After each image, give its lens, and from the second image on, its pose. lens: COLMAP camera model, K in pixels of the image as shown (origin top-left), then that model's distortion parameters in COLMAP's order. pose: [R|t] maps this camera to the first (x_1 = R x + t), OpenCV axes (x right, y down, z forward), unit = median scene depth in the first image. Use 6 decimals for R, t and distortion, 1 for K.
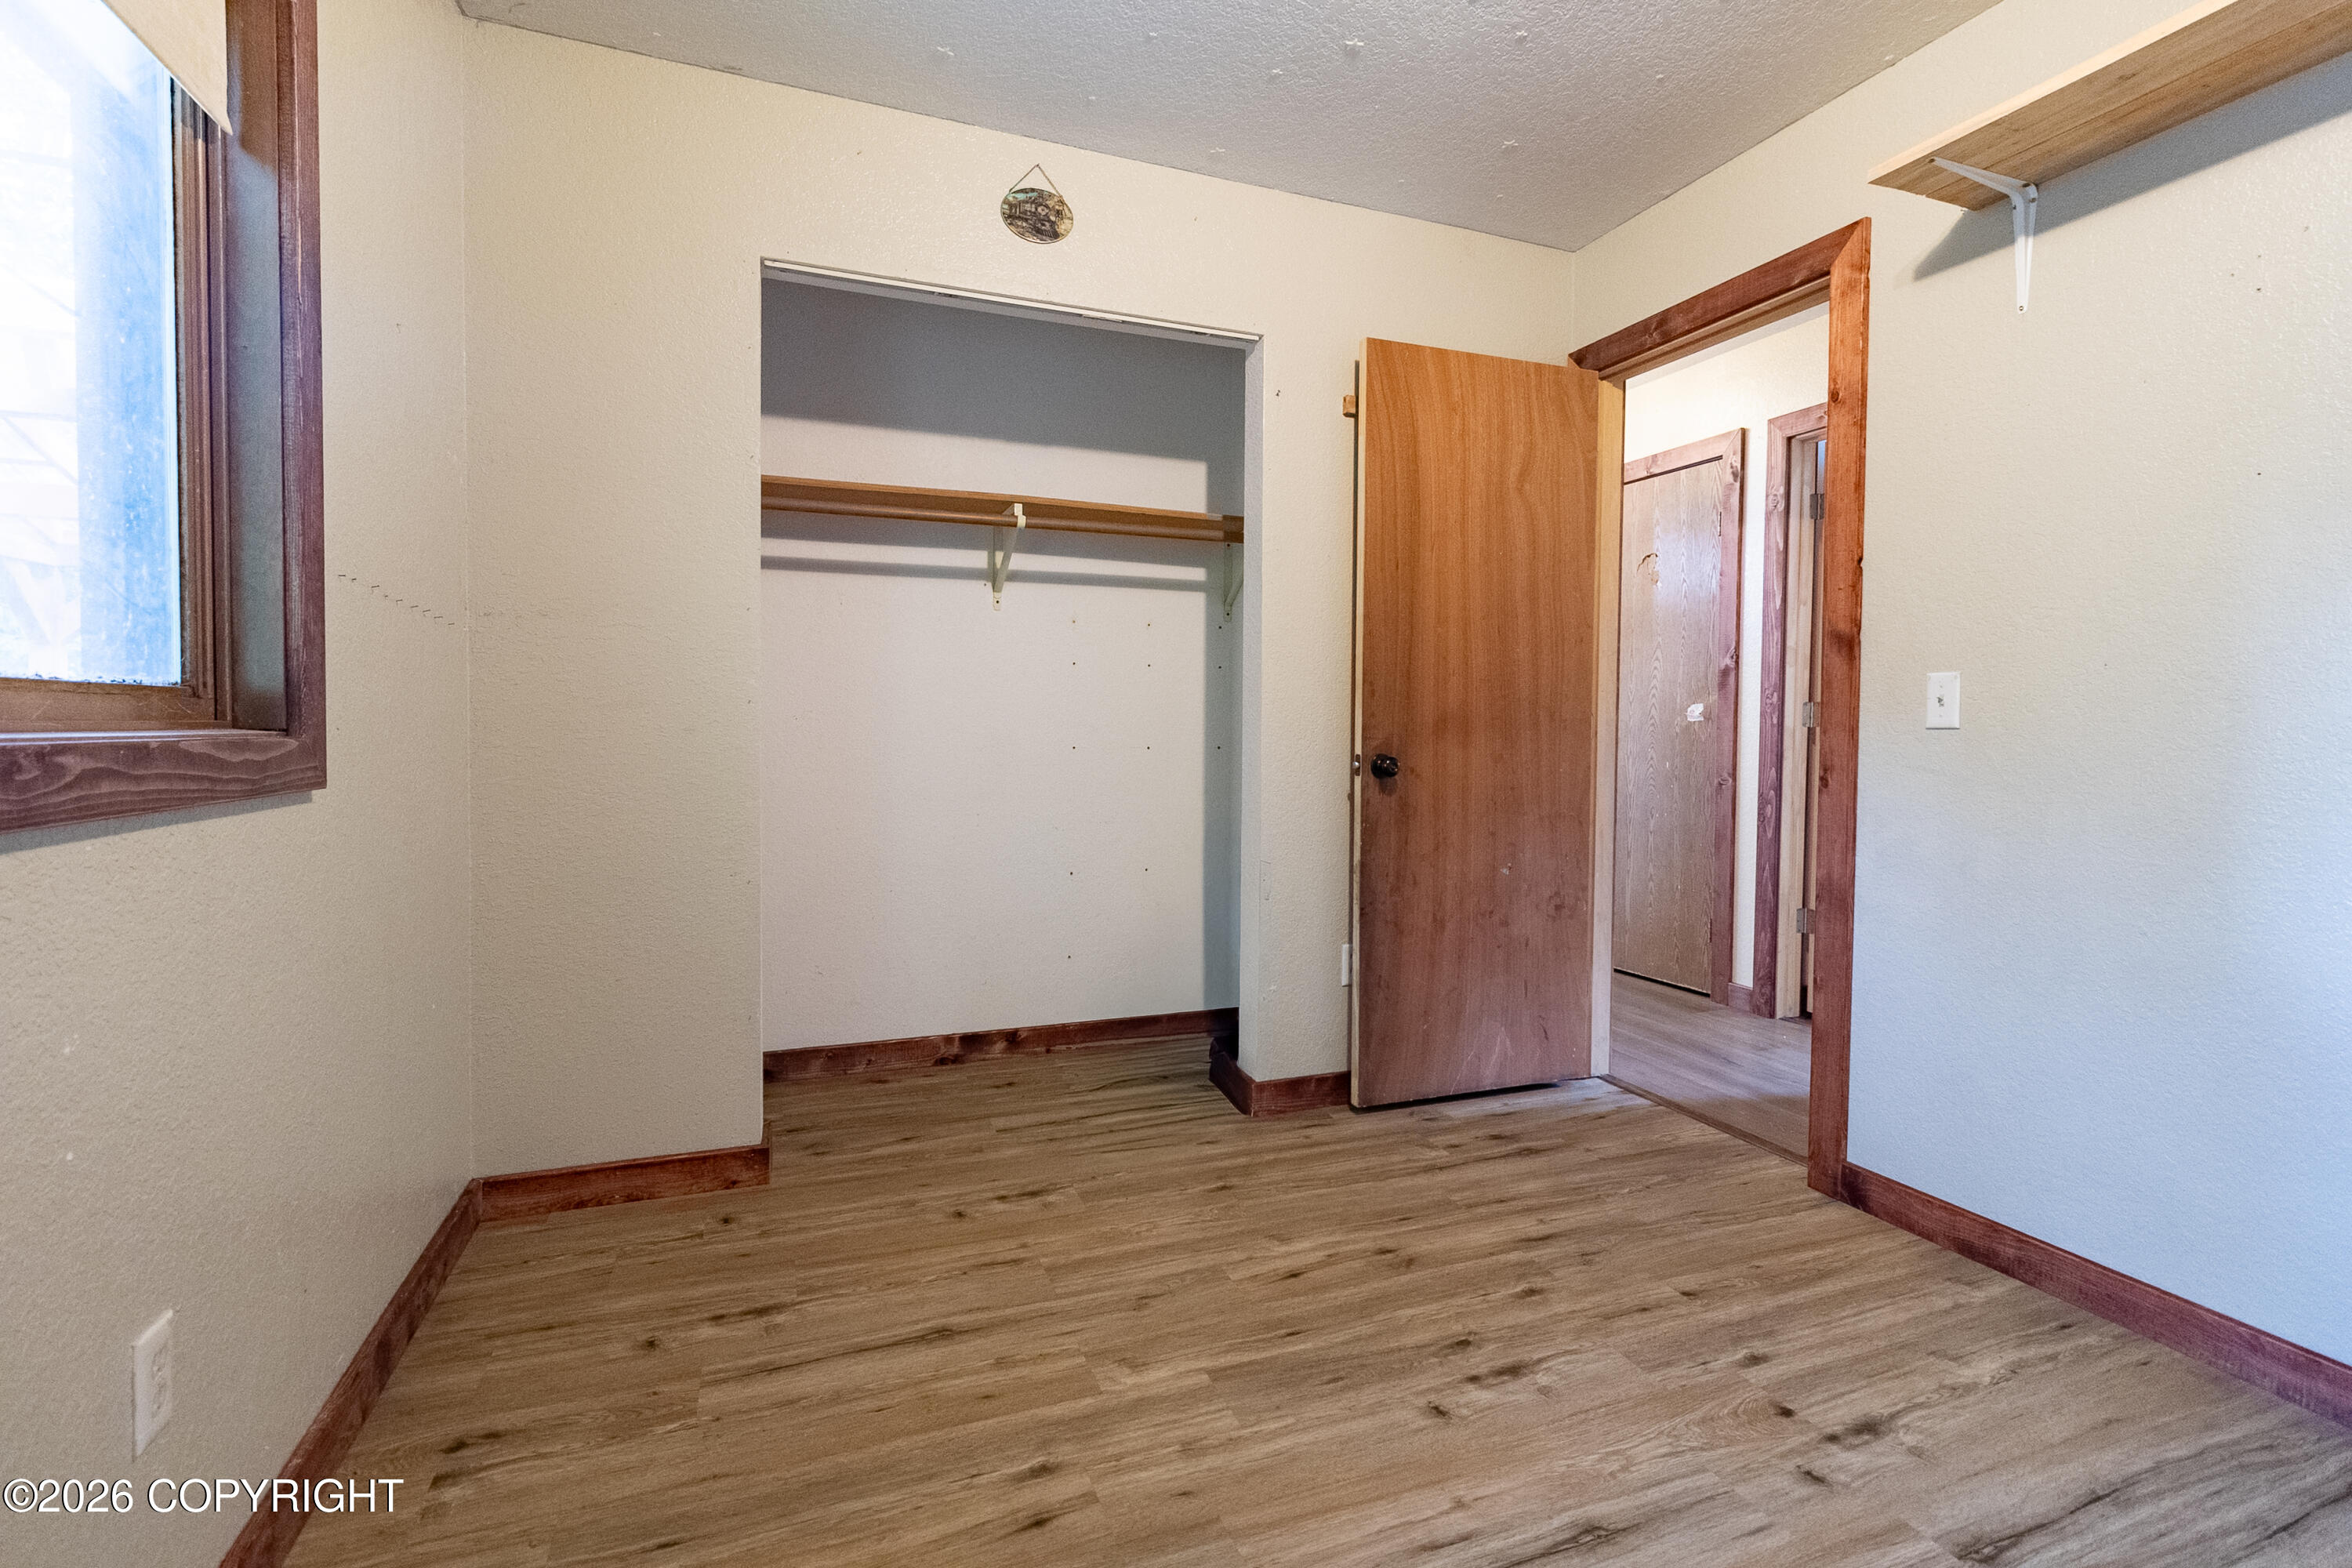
lens RADIAL K [[1080.8, 0, 1187.4], [0, 1080.8, 753.7], [0, 0, 1]] dist [0.002611, -0.000354]
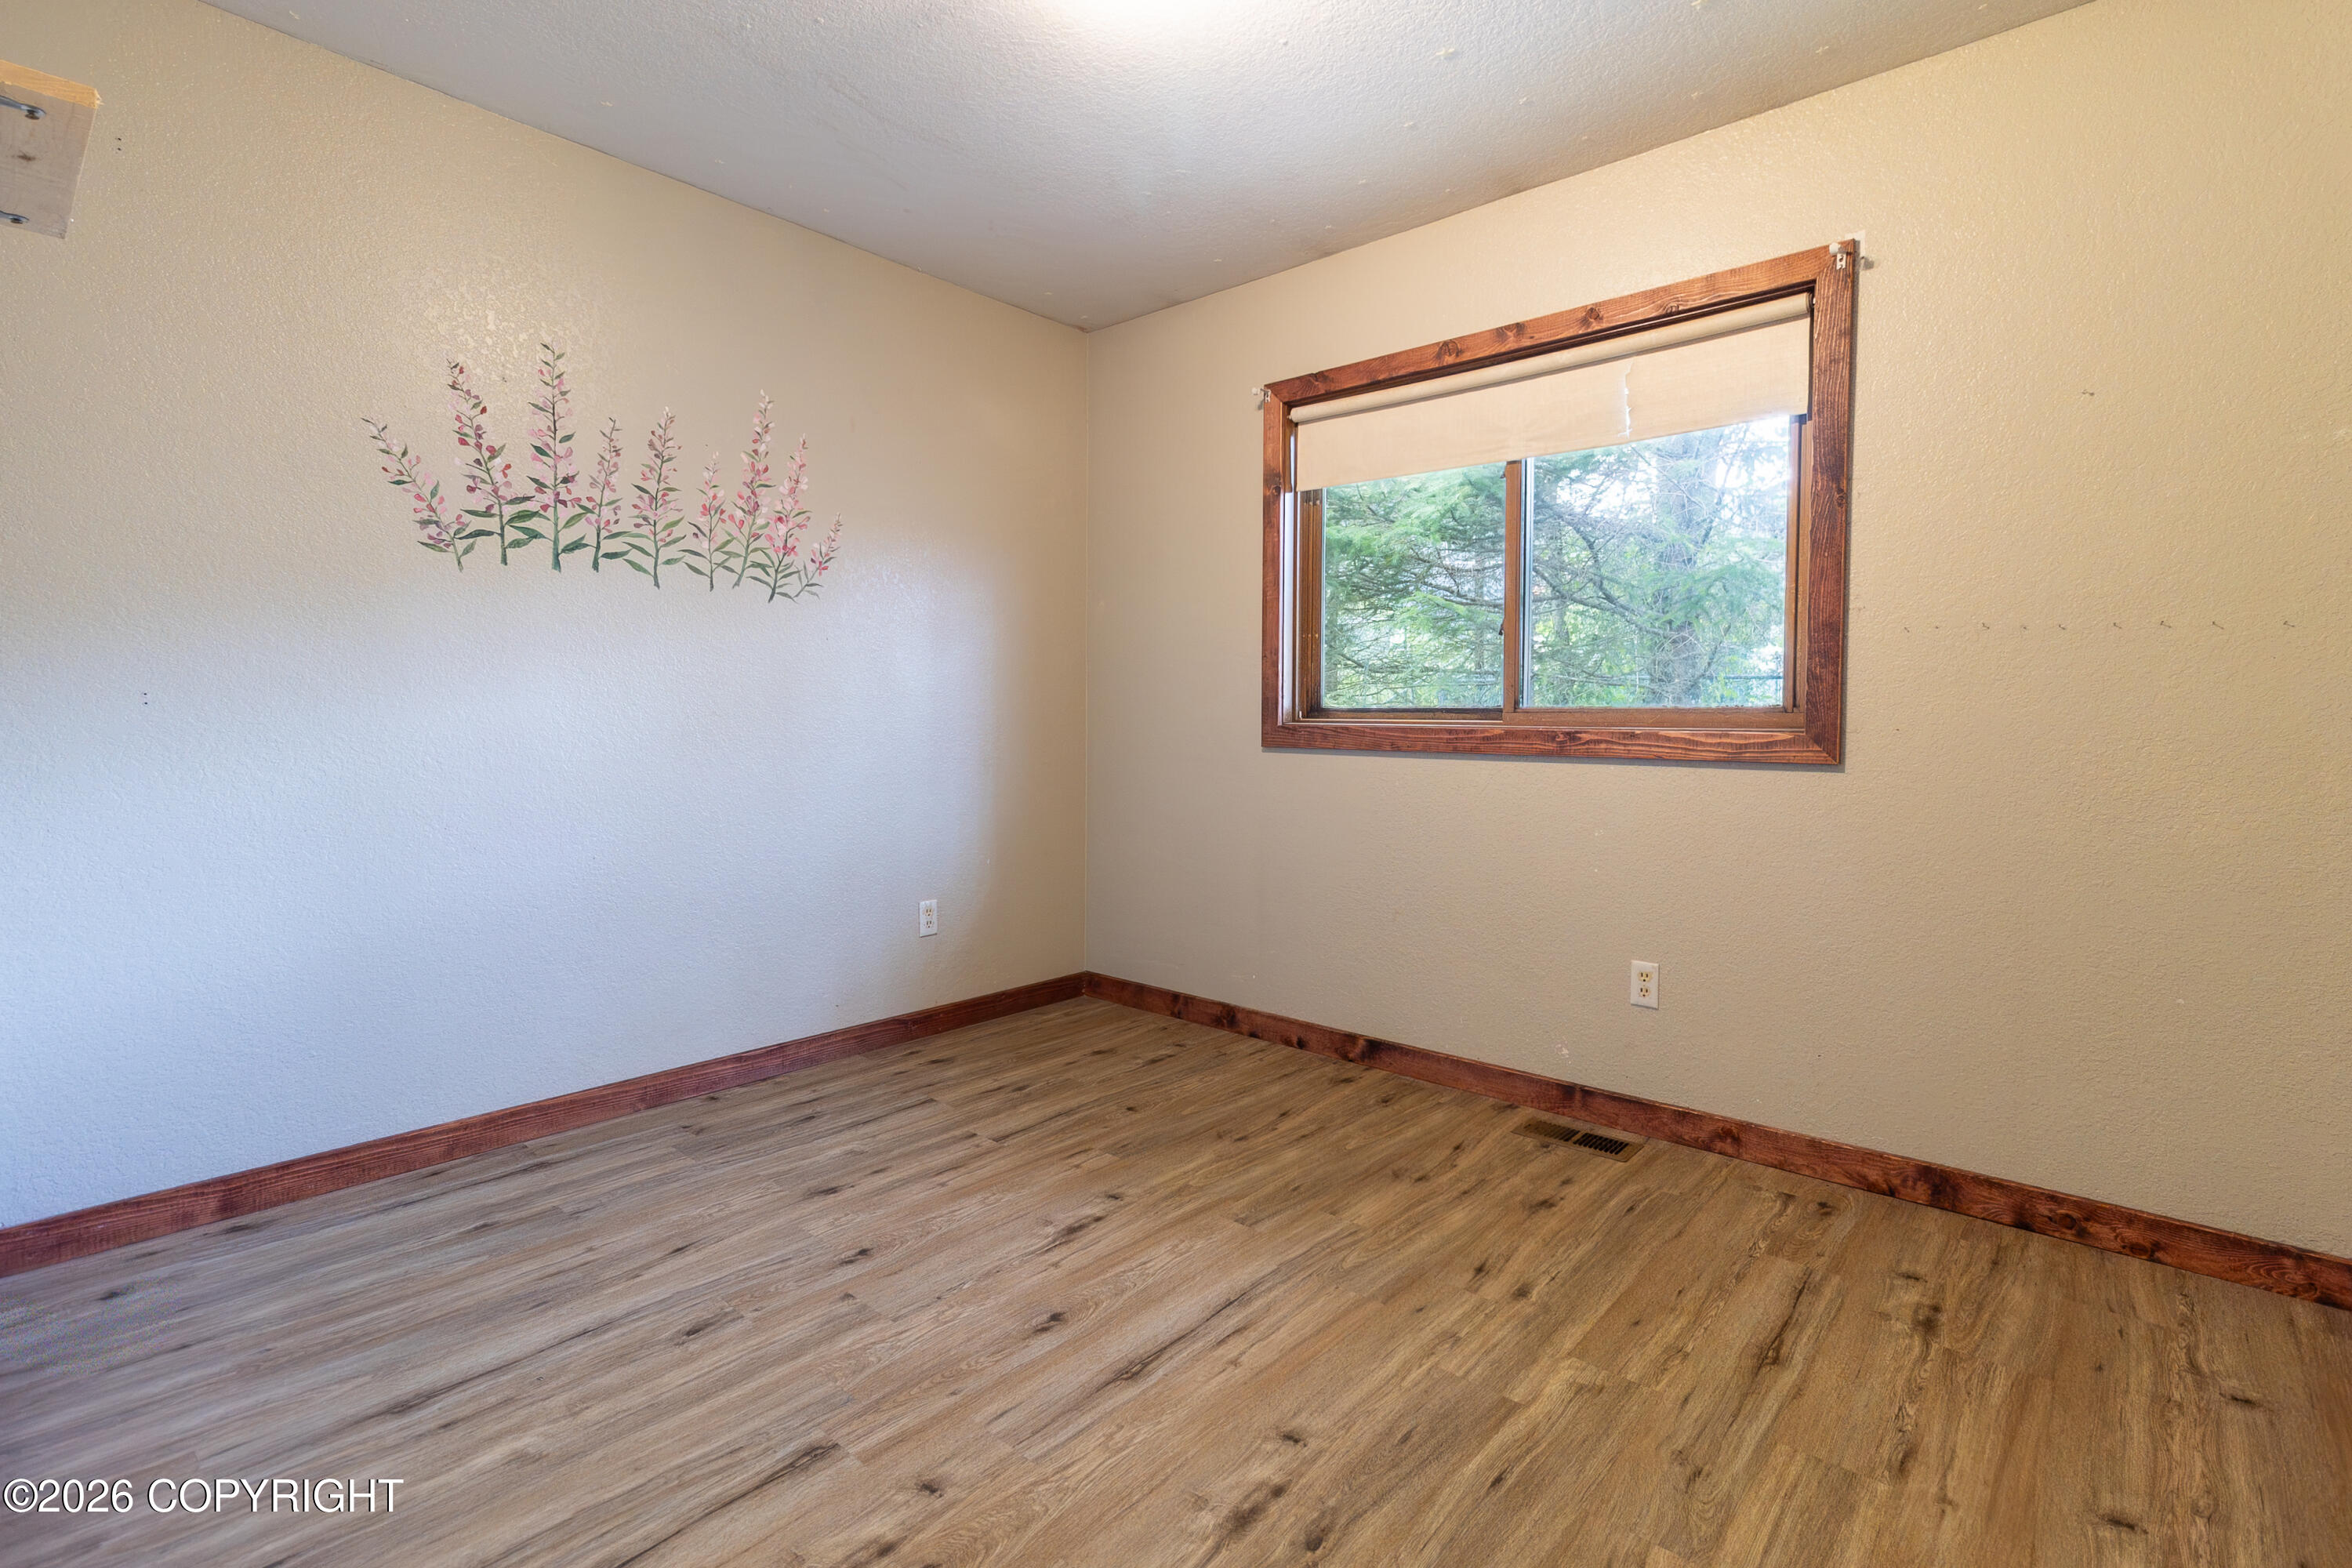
lens RADIAL K [[1080.8, 0, 1187.4], [0, 1080.8, 753.7], [0, 0, 1]] dist [0.002611, -0.000354]
pose [[-0.888093, 0.001256, -0.459663, 0.754087], [-0.024424, 0.998455, 0.049916, -0.038509], [0.459015, 0.055557, -0.886690, 1.776762]]
